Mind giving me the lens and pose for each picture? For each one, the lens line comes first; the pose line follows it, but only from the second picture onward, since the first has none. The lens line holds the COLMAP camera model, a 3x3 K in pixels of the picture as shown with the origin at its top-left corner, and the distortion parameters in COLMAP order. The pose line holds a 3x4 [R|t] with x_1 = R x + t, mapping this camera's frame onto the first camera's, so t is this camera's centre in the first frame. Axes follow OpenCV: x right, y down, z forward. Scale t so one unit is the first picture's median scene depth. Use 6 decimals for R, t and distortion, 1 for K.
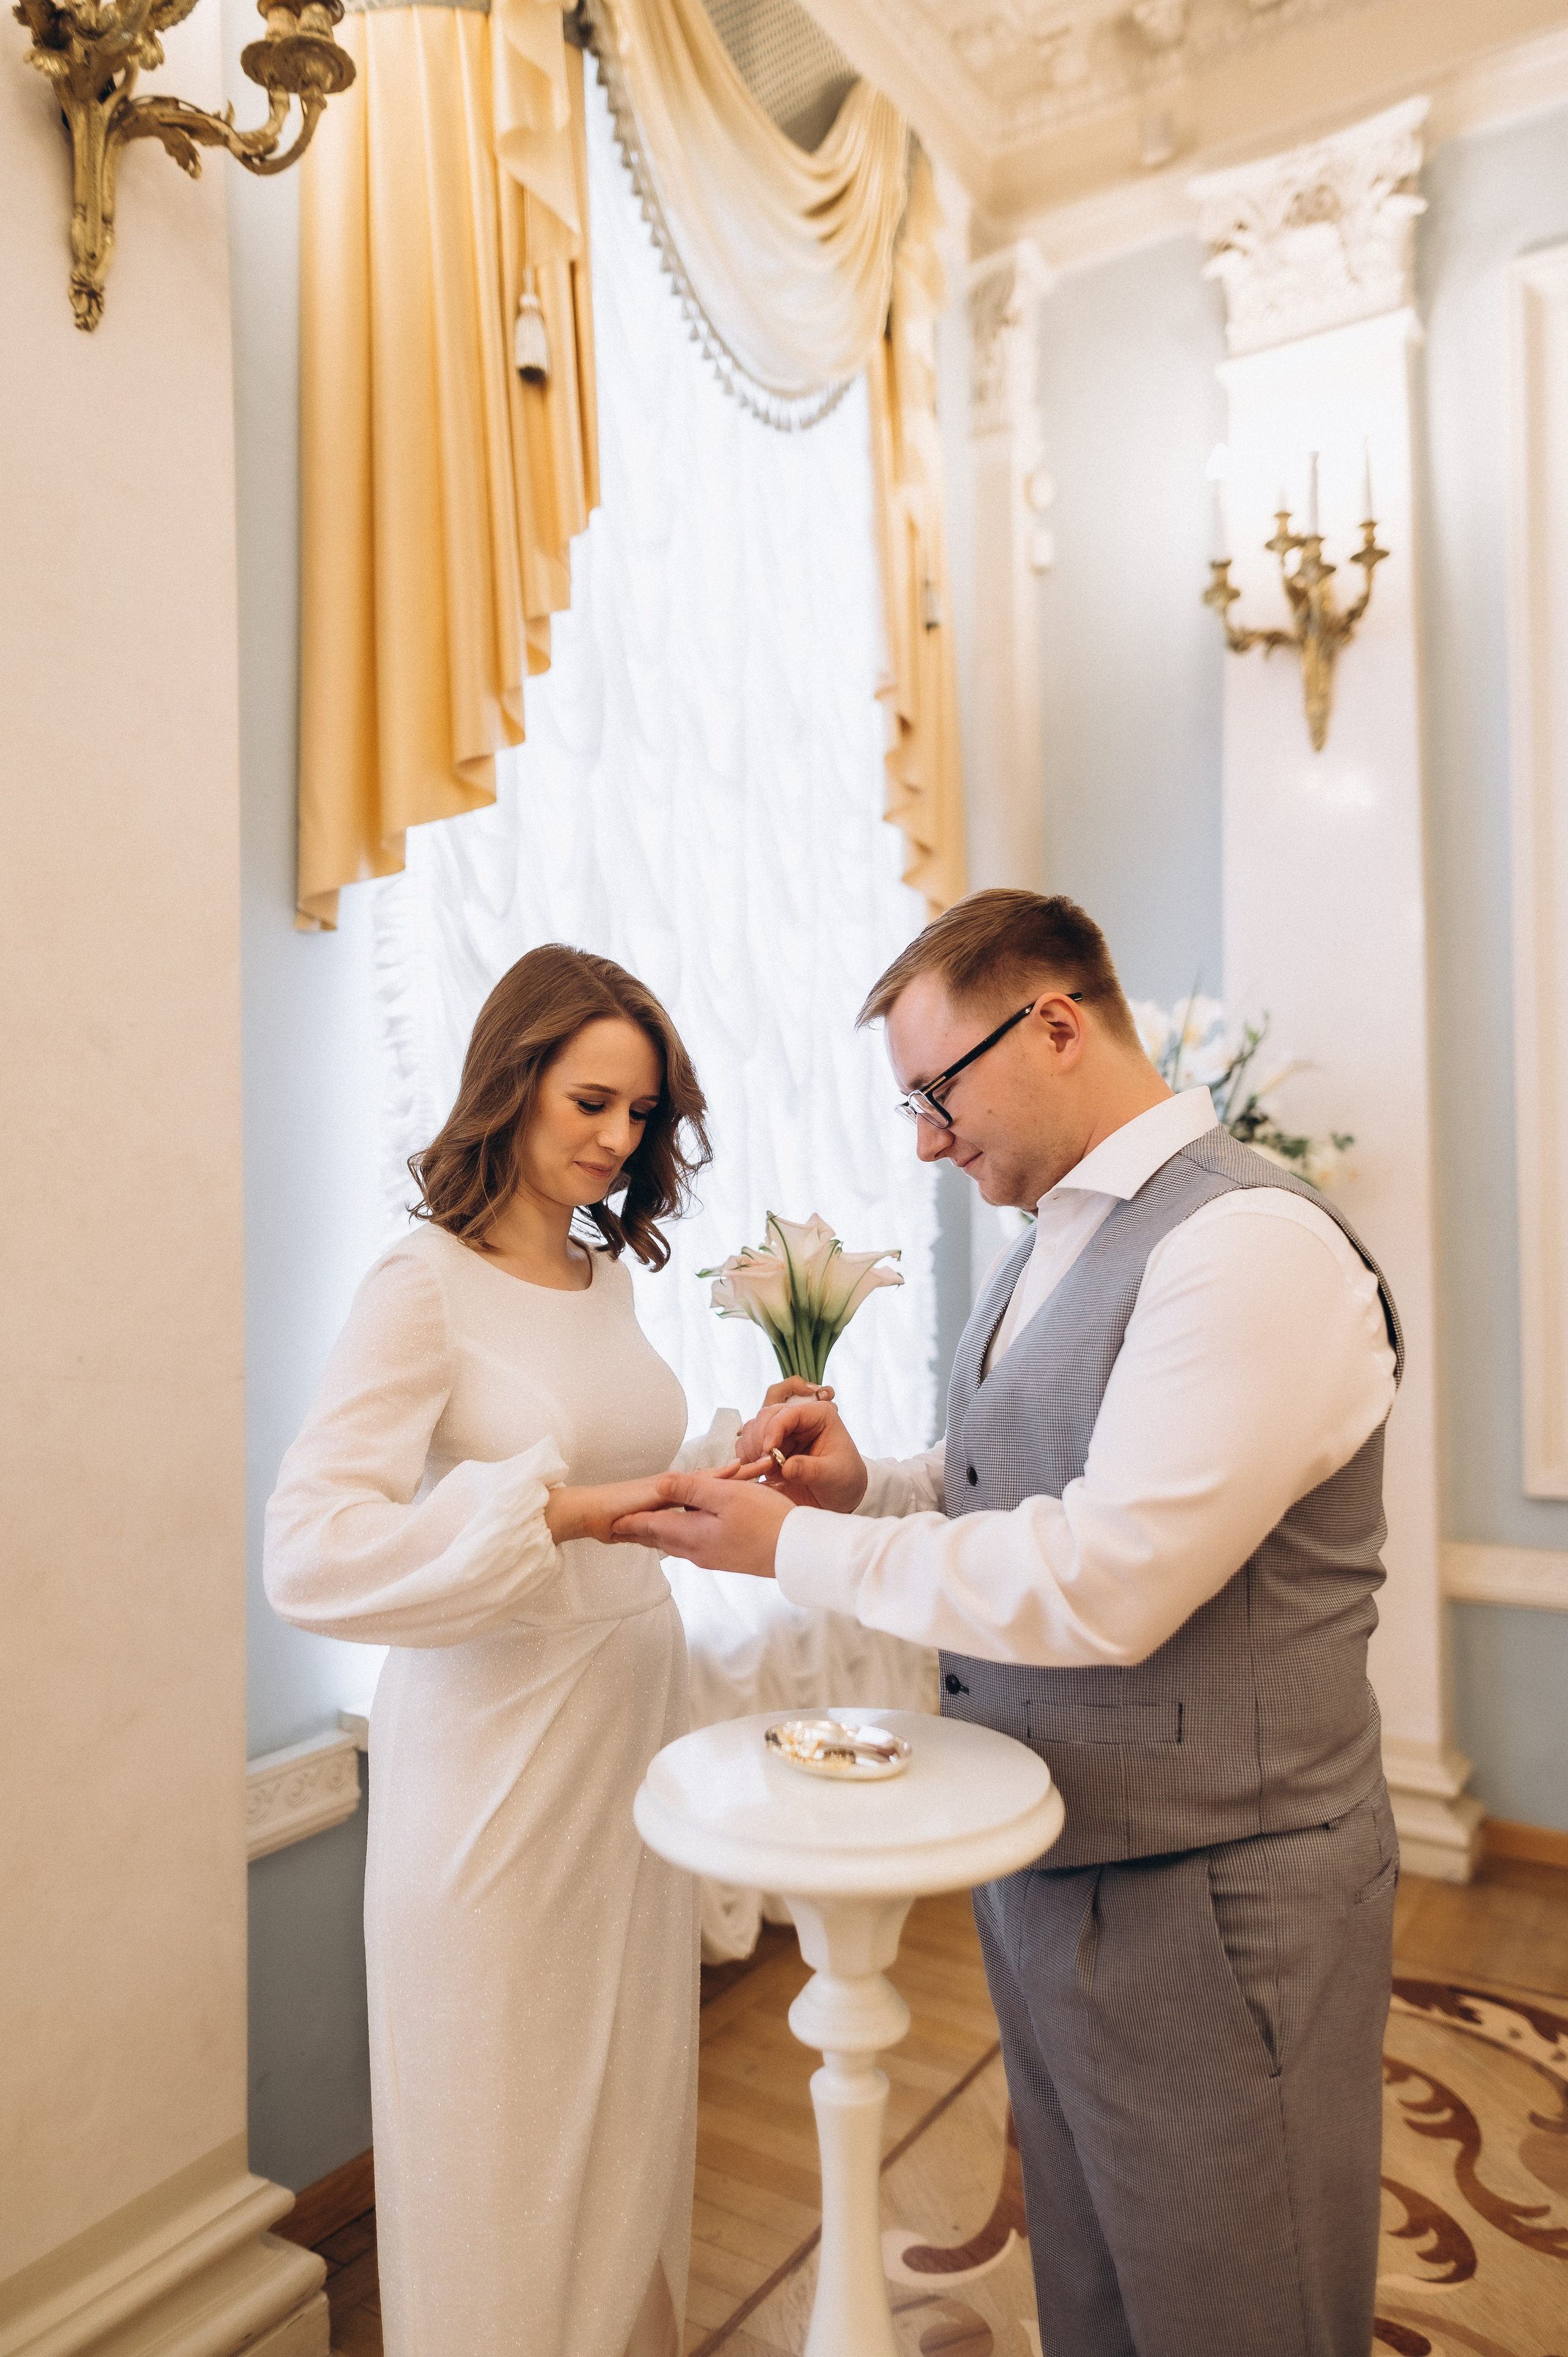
lens RADIAL K [[1612.2, 0, 730.1], [0, 1612.2, 1188.0], [0, 0, 1]] dist [0.014731, -0.012183]
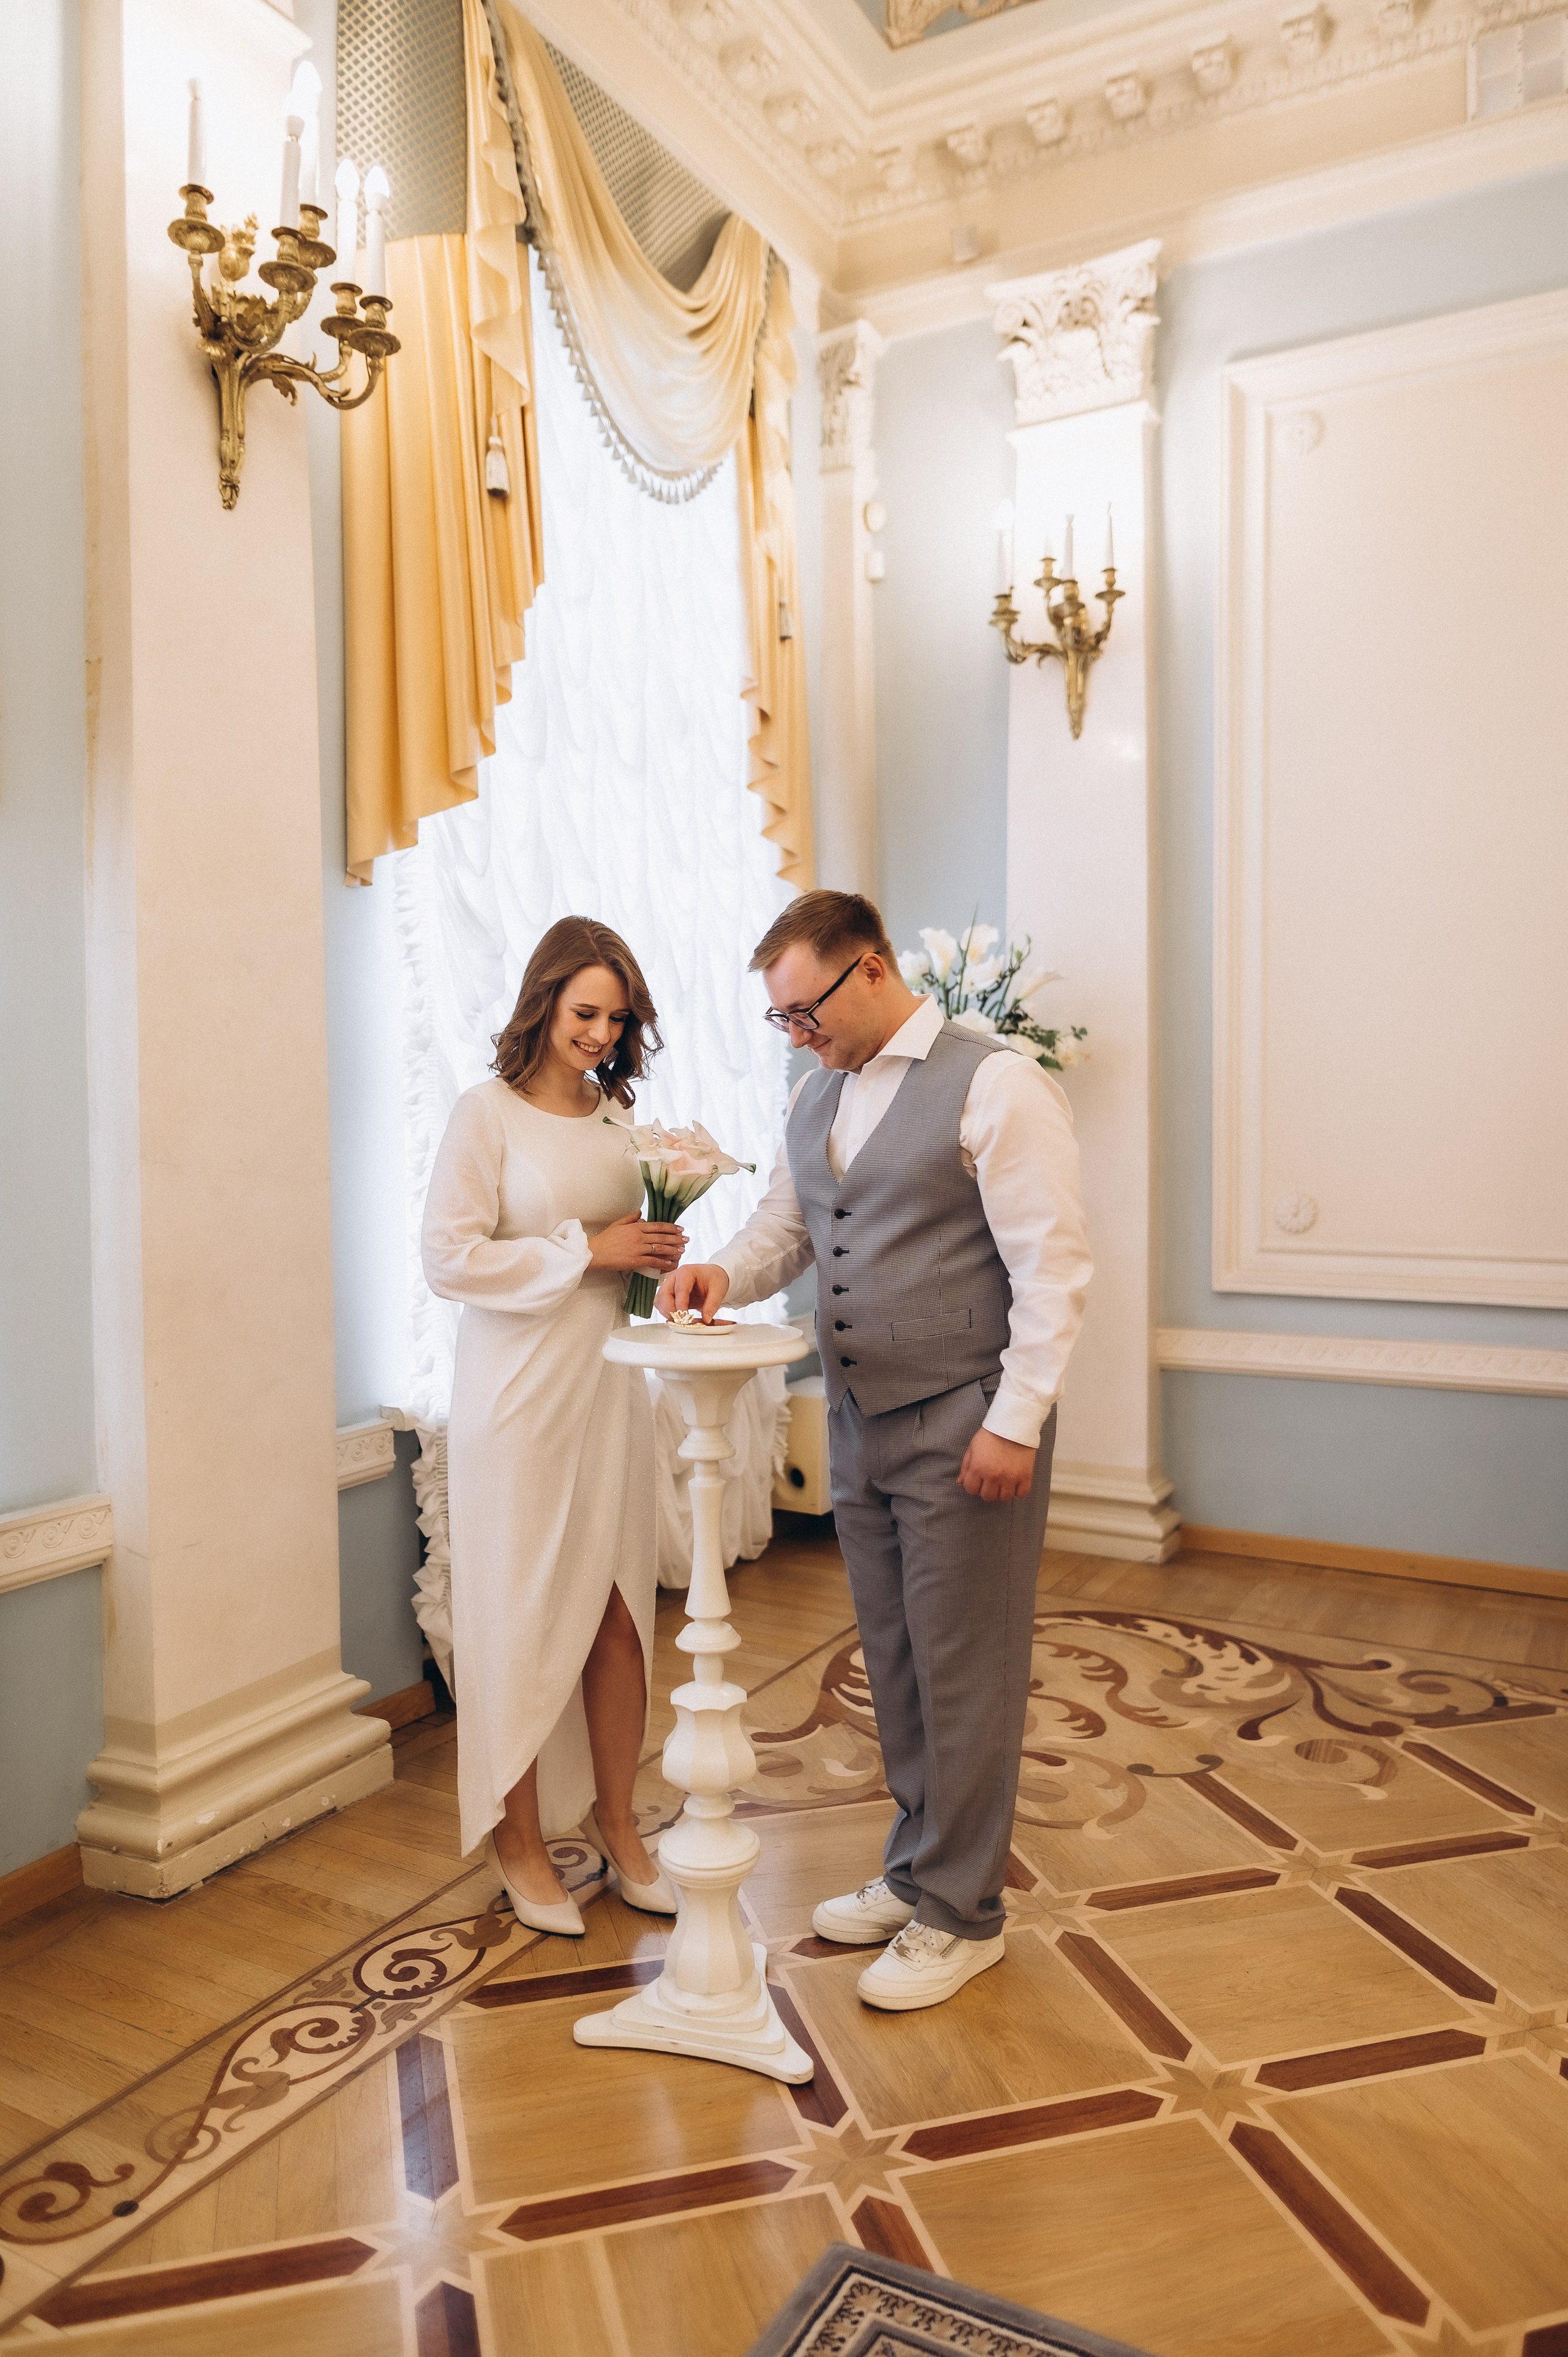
lens RADIAL K [[1612.2, 0, 781.8], [0, 1612.2, 1173.0], [0, 0, 1]] dist [0.014731, -0.012183]
pose [[0.994897, -0.003523, 0.100838, -0.015044], [-0.002320, 0.998327, 0.057767, 0.013128], [-0.100873, -0.057706, 0.993224, -0.404574]]
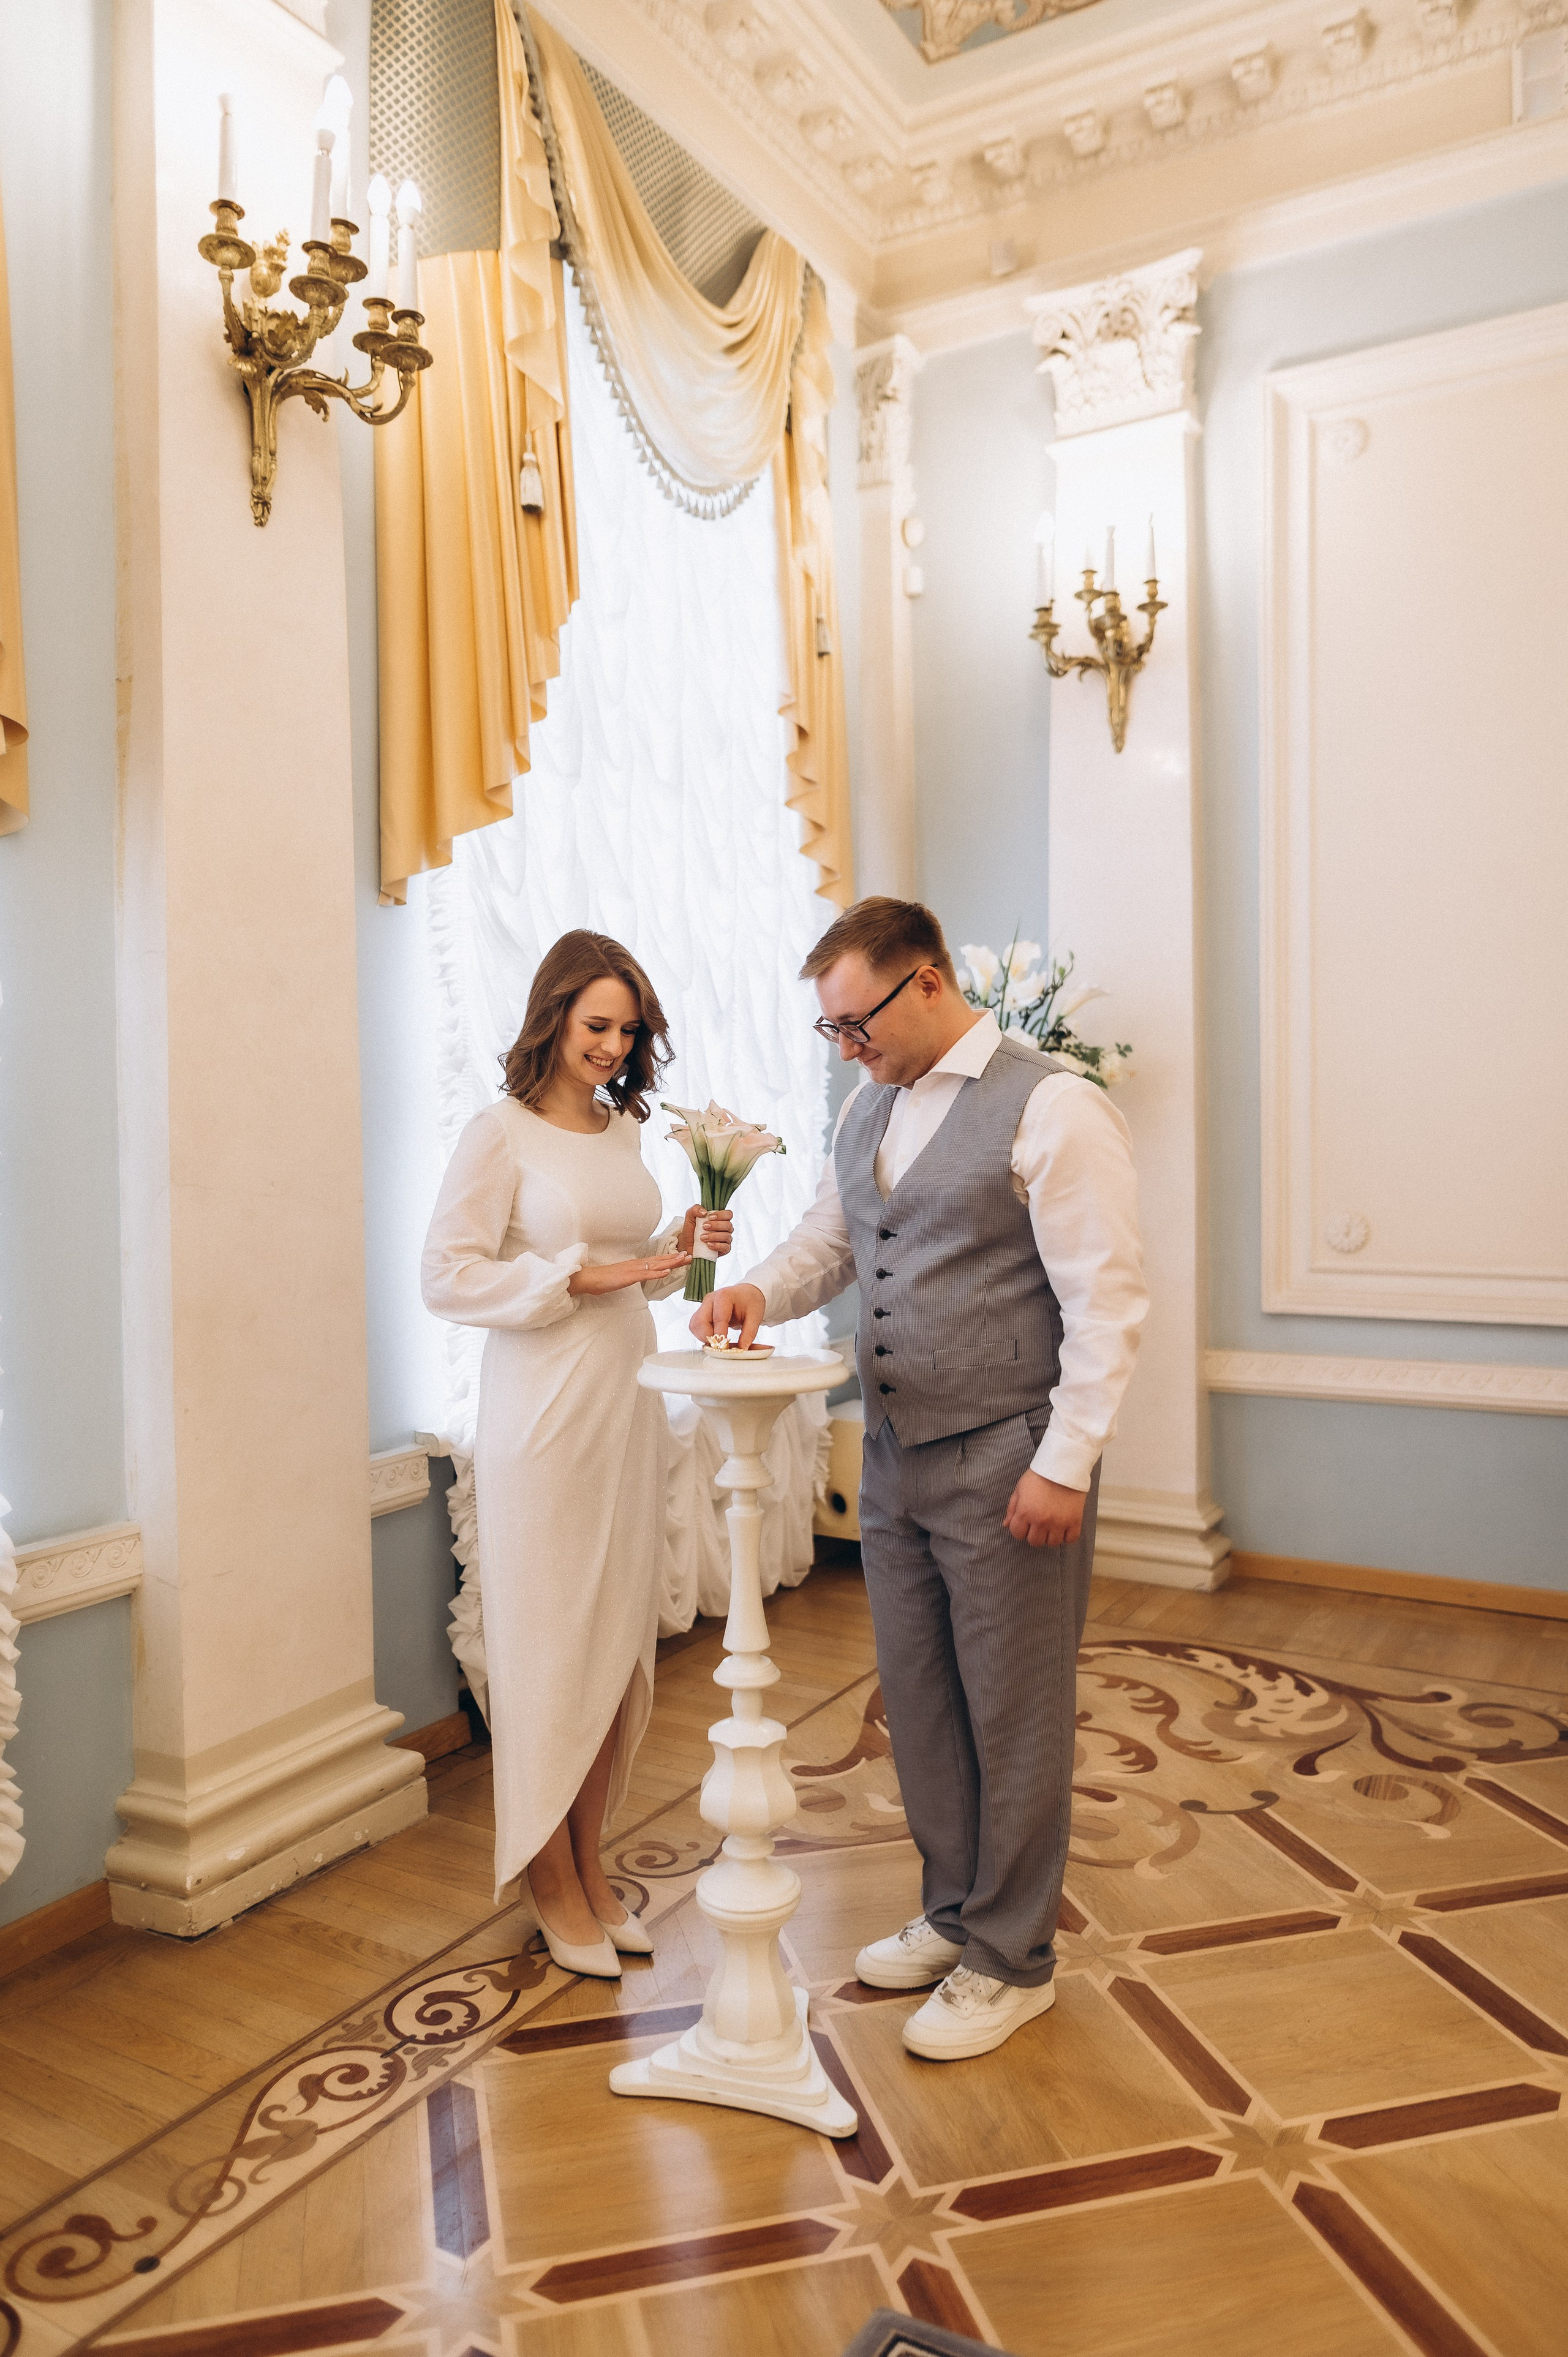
lens RADIAL K [[1612.2, 0, 787.4], [0, 1612.2, 1171.2], [0, 0, 1]] dist [0.014731, -0.012183]
pose [[0.996892, -0.006403, 0.078516, -0.011264], [0.002937, 0.999019, 0.044176, 0.014112], [-0.078721, -0.043808, 0.995934, -0.384005]]
